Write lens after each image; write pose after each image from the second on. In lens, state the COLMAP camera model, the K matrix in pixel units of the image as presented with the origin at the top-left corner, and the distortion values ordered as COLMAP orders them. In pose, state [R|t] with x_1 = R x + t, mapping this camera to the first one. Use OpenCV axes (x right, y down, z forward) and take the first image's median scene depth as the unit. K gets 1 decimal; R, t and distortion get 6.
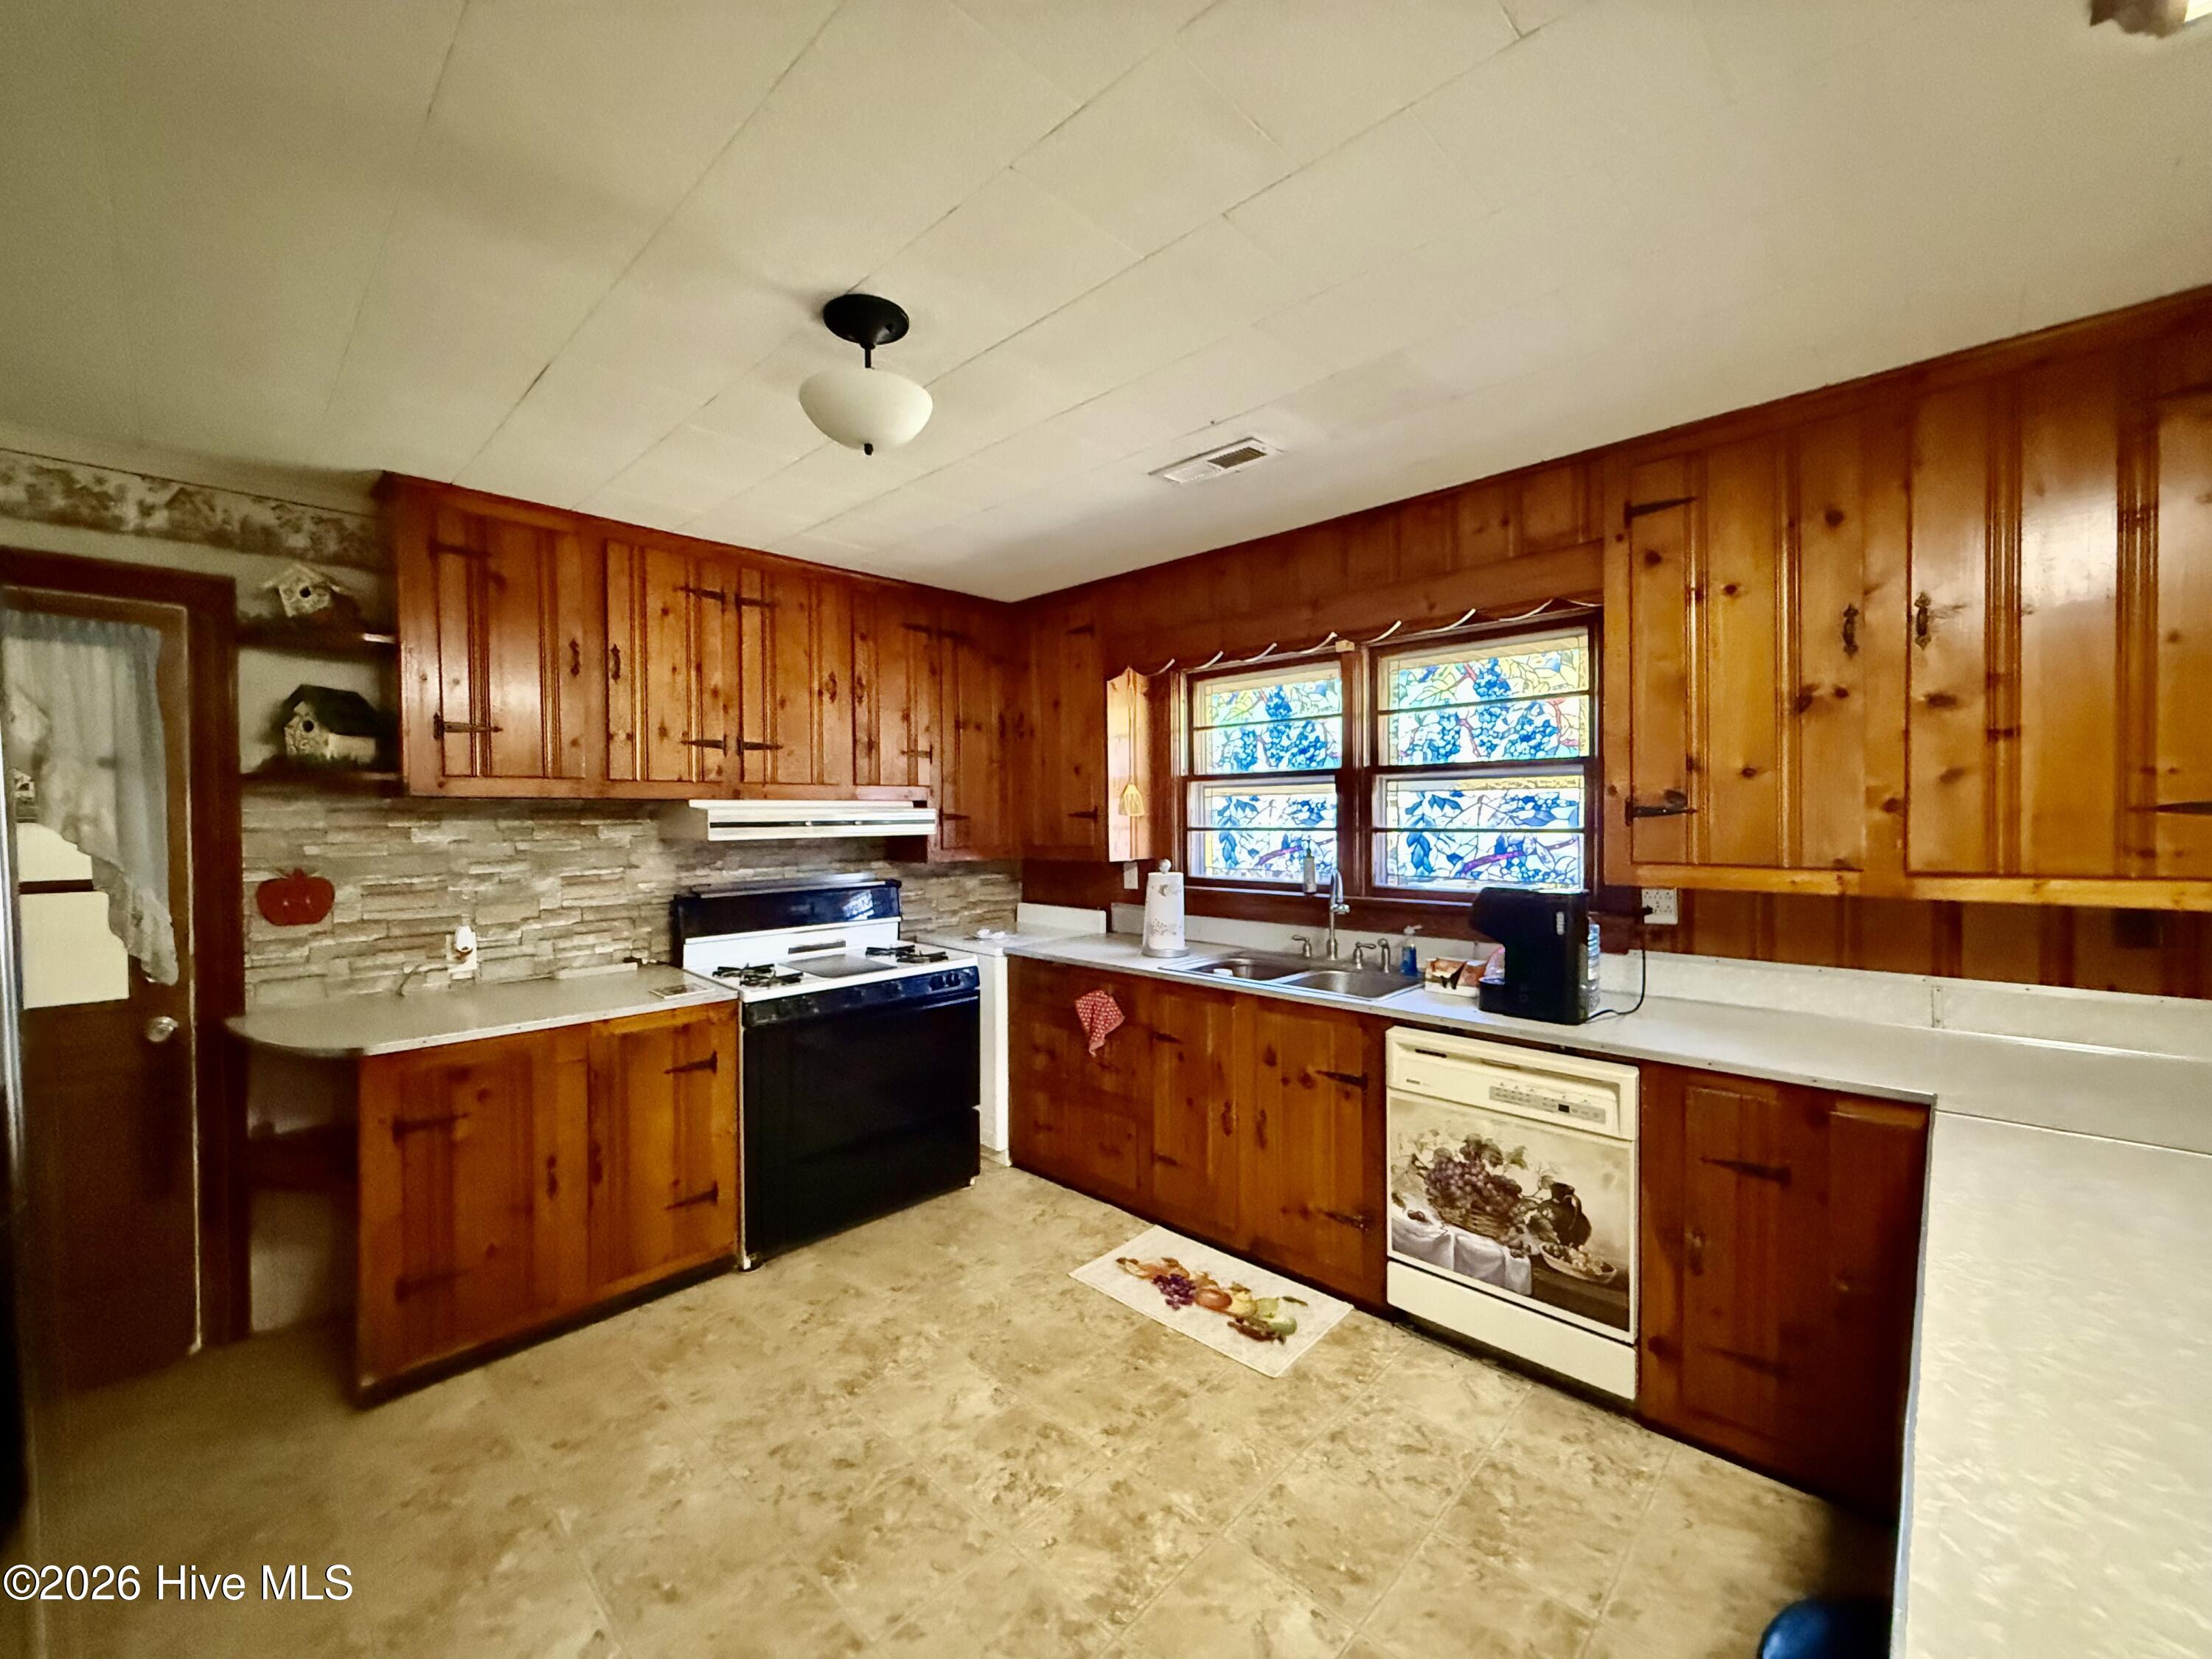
lens RADIAL K [[879.9, 0, 1101.7], [0, 879.9, 828.1], [0, 0, 1]] dist [-0.000384, -0.000408]
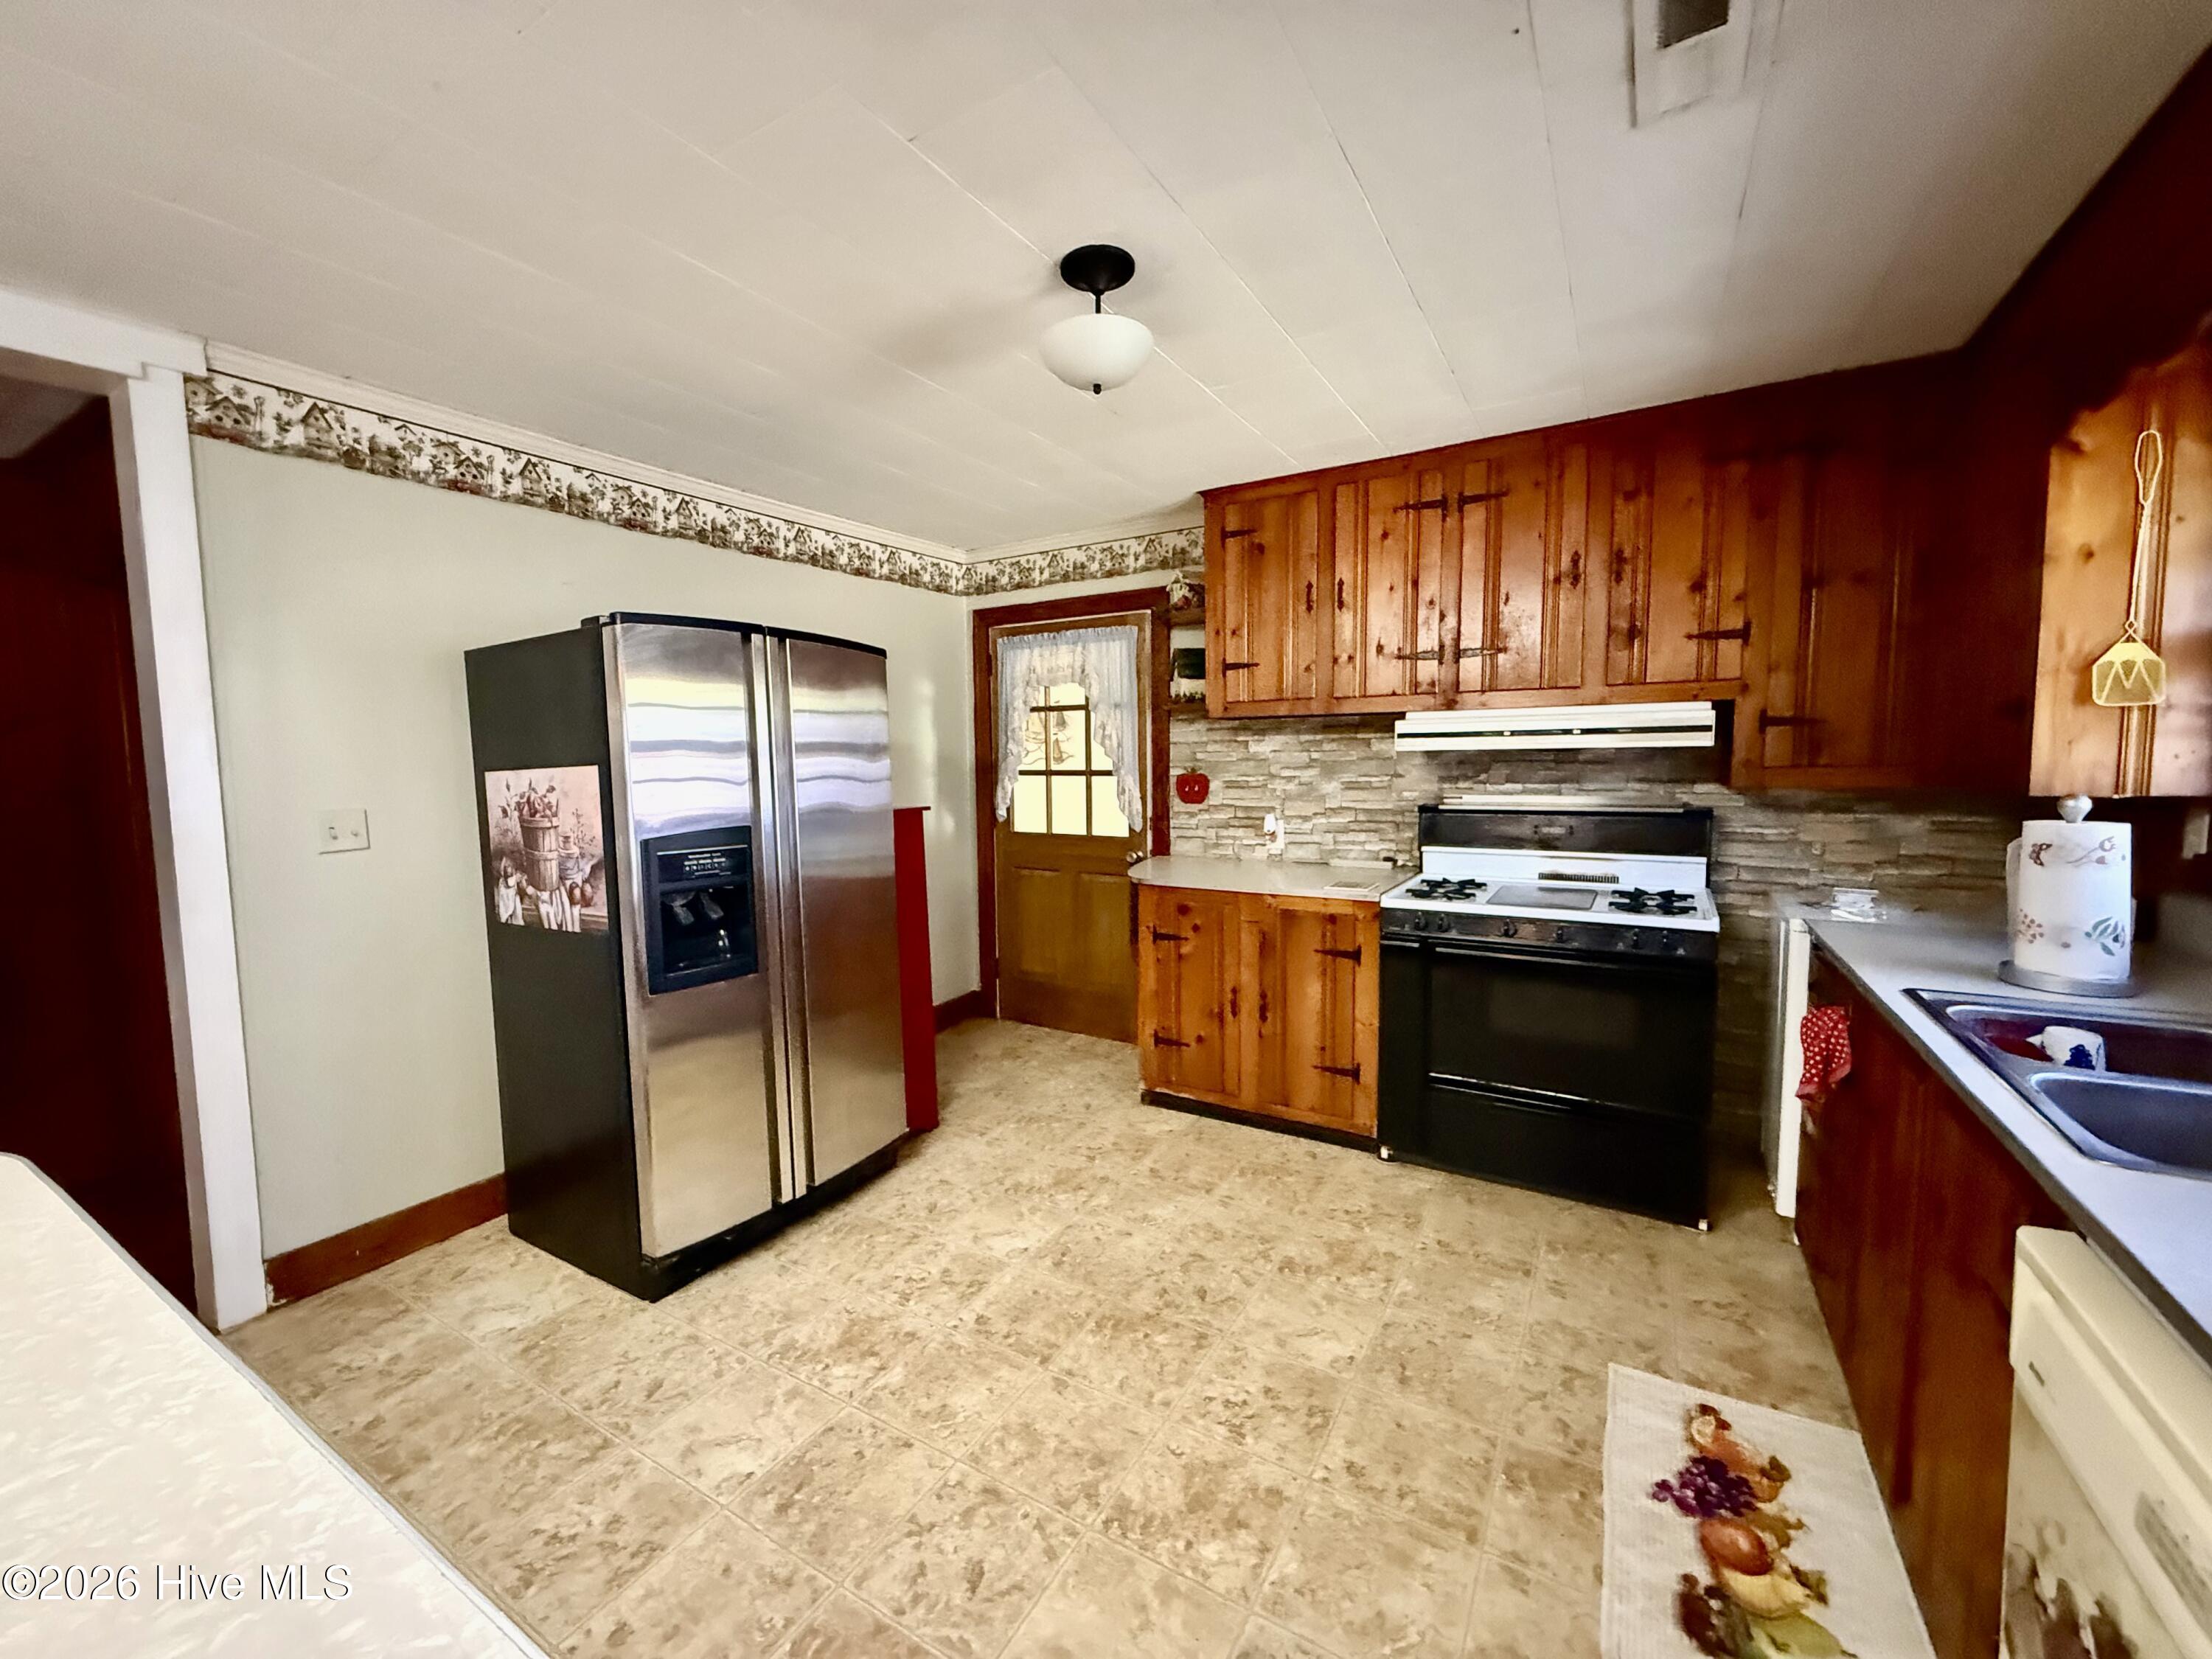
lens RADIAL K [[879.9, 0, 1098.1], [0, 879.9, 826.6], [0, 0, 1]] dist [-0.000384, -0.000408]
pose [[0.223207, 0.082852, -0.971244, 0.521146], [-0.002820, 0.996432, 0.084353, 0.017659], [0.974767, -0.016090, 0.222645, 0.444549]]
